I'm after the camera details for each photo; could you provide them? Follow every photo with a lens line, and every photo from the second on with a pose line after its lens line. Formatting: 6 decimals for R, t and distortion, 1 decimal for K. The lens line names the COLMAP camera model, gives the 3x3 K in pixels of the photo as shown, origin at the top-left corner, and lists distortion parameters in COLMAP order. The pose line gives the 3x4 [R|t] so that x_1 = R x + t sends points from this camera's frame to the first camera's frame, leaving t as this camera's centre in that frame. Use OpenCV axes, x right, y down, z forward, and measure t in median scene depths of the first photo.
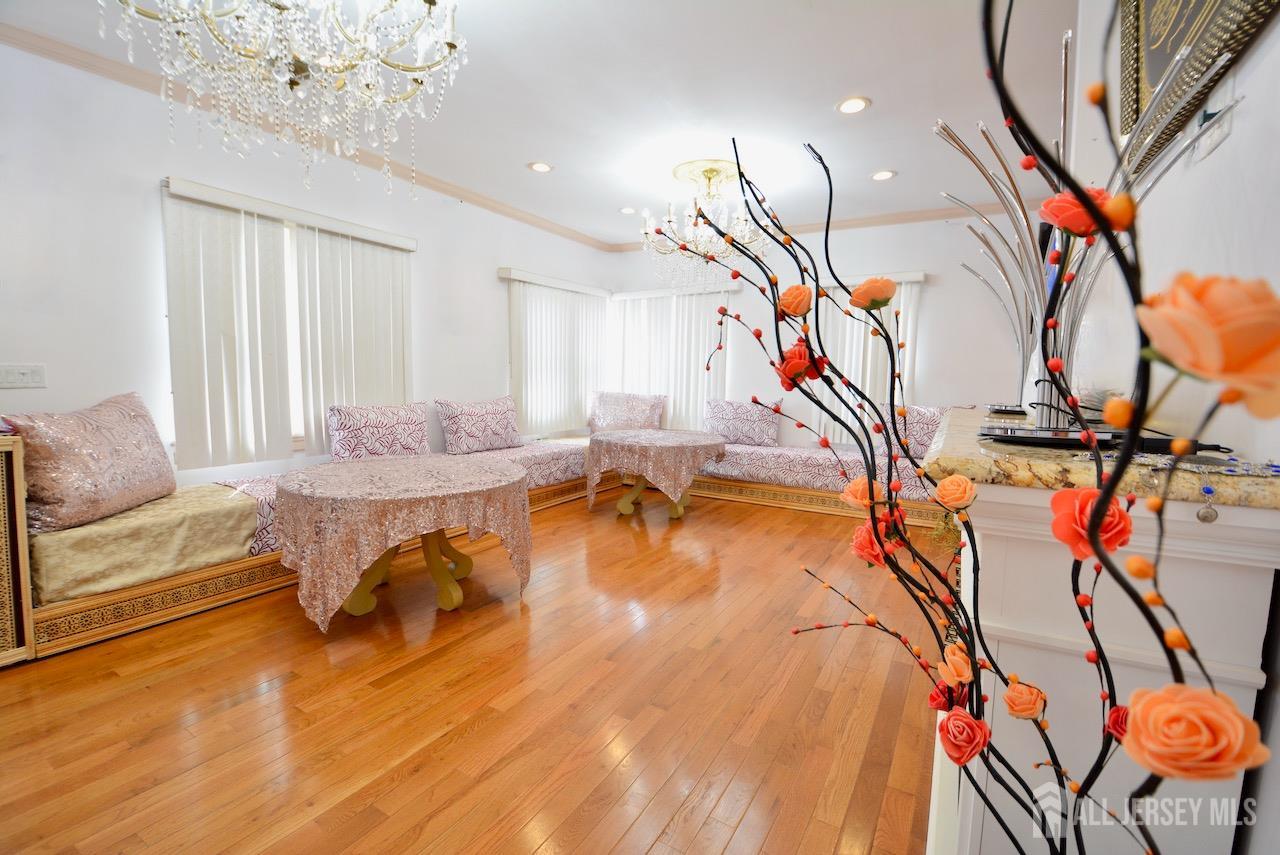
lens RADIAL K [[563.6, 0, 640.0], [0, 563.6, 427.5], [0, 0, 1]] dist [0.006921, -0.018482]
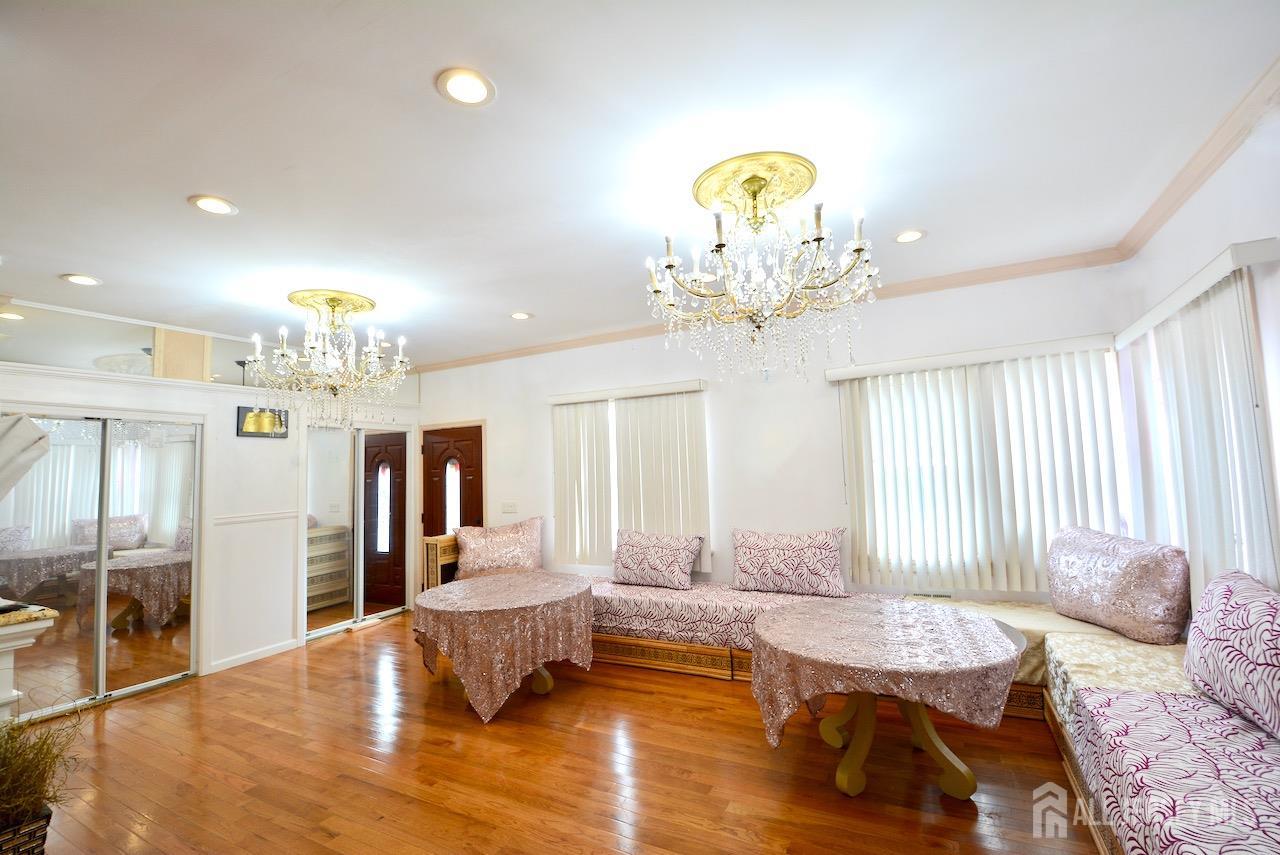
lens RADIAL K [[563.6, 0, 640.0], [0, 563.6, 427.5], [0, 0, 1]] dist [0.006921, -0.018482]
pose [[0.049318, -0.088219, -0.994879, 0.658038], [-0.057581, 0.994184, -0.091012, -0.131153], [0.997122, 0.061775, 0.043952, 0.832116]]
